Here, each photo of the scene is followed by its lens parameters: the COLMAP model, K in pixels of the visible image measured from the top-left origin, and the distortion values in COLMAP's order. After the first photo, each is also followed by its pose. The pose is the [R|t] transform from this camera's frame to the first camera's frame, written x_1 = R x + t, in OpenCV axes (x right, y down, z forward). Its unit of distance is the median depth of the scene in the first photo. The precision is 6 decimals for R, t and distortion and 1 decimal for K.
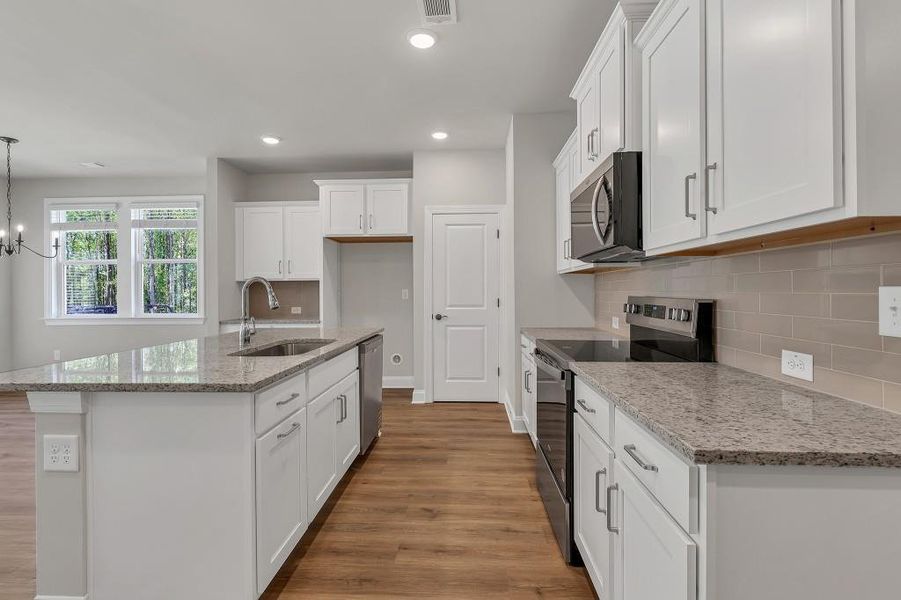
lens RADIAL K [[410.7, 0, 448.2], [0, 410.7, 291.9], [0, 0, 1]] dist [-0.001079, -0.000143]
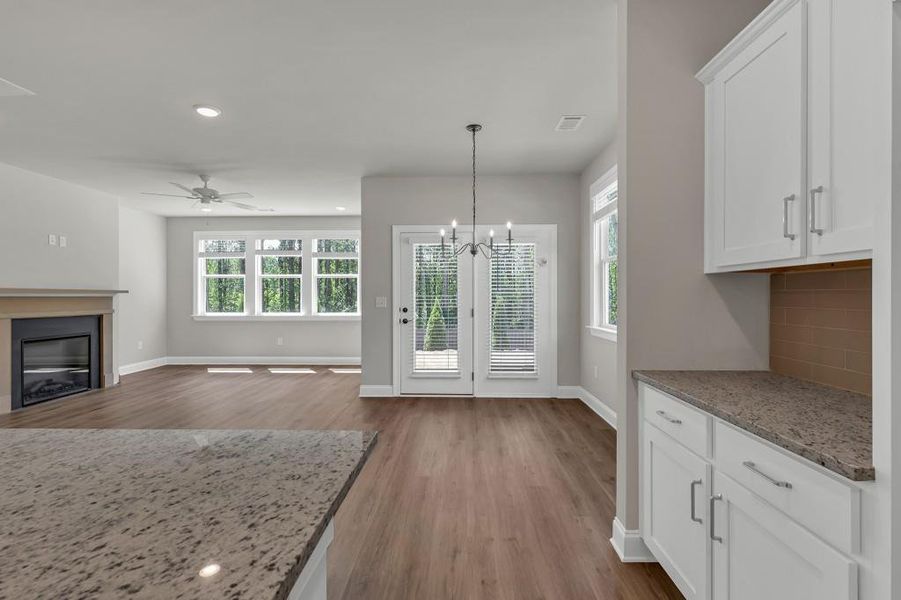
lens RADIAL K [[410.7, 0, 448.2], [0, 410.7, 291.9], [0, 0, 1]] dist [-0.001079, -0.000143]
pose [[0.016085, 0.002424, -0.999868, -0.157166], [0.000653, 0.999997, 0.002435, -0.012490], [0.999870, -0.000692, 0.016083, 0.852552]]
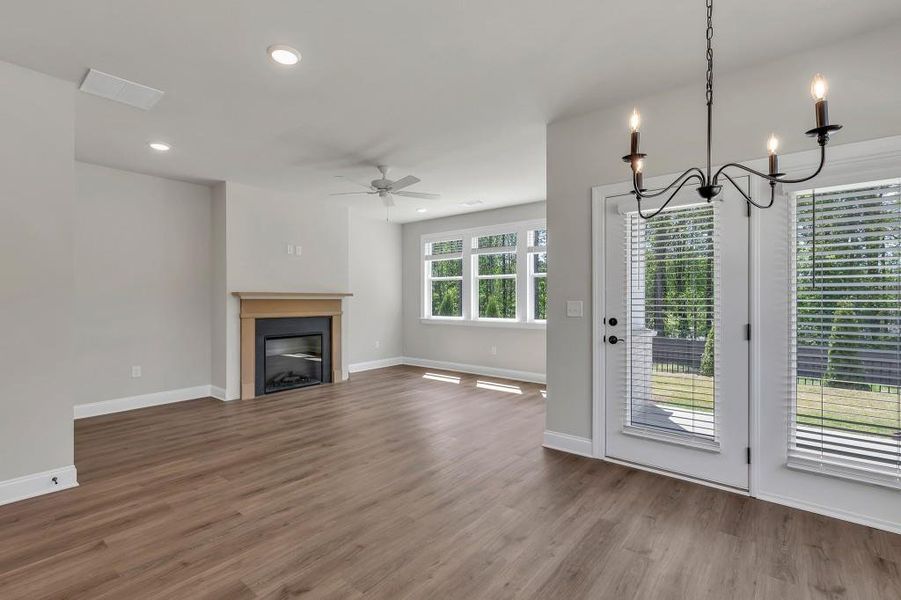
lens RADIAL K [[407.8, 0, 450.5], [0, 407.8, 300.0], [0, 0, 1]] dist [0.003329, 0.000103]
pose [[-0.597404, 0.012249, -0.801847, -0.588259], [0.005812, 0.999923, 0.010945, -0.006067], [0.801920, 0.001878, -0.597429, 0.949126]]
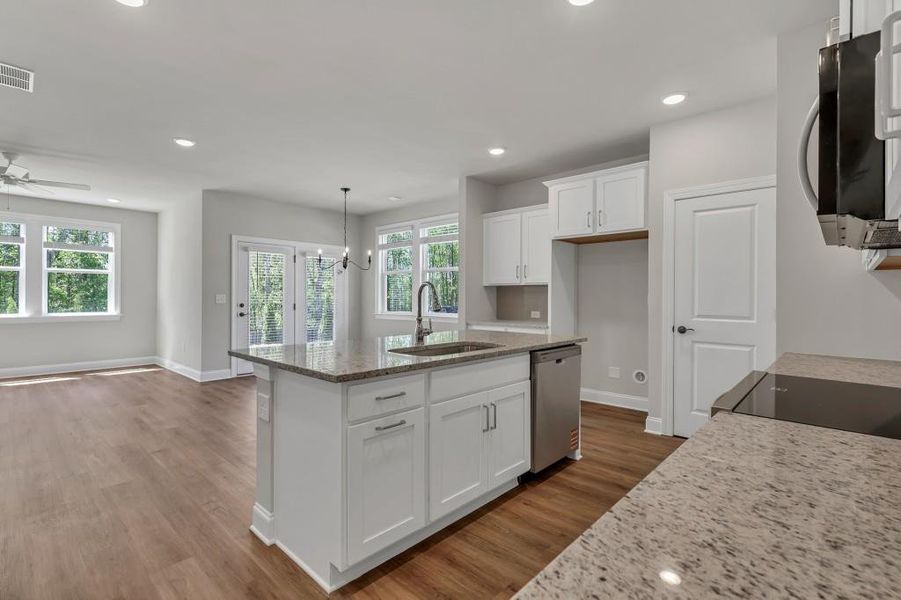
lens RADIAL K [[419.1, 0, 448.4], [0, 419.1, 295.7], [0, 0, 1]] dist [0.000227, 0.000035]
pose [[0.763490, 0.008790, -0.645760, 0.153185], [-0.010234, 0.999946, 0.001511, -0.000744], [0.645738, 0.005455, 0.763539, 0.095522]]
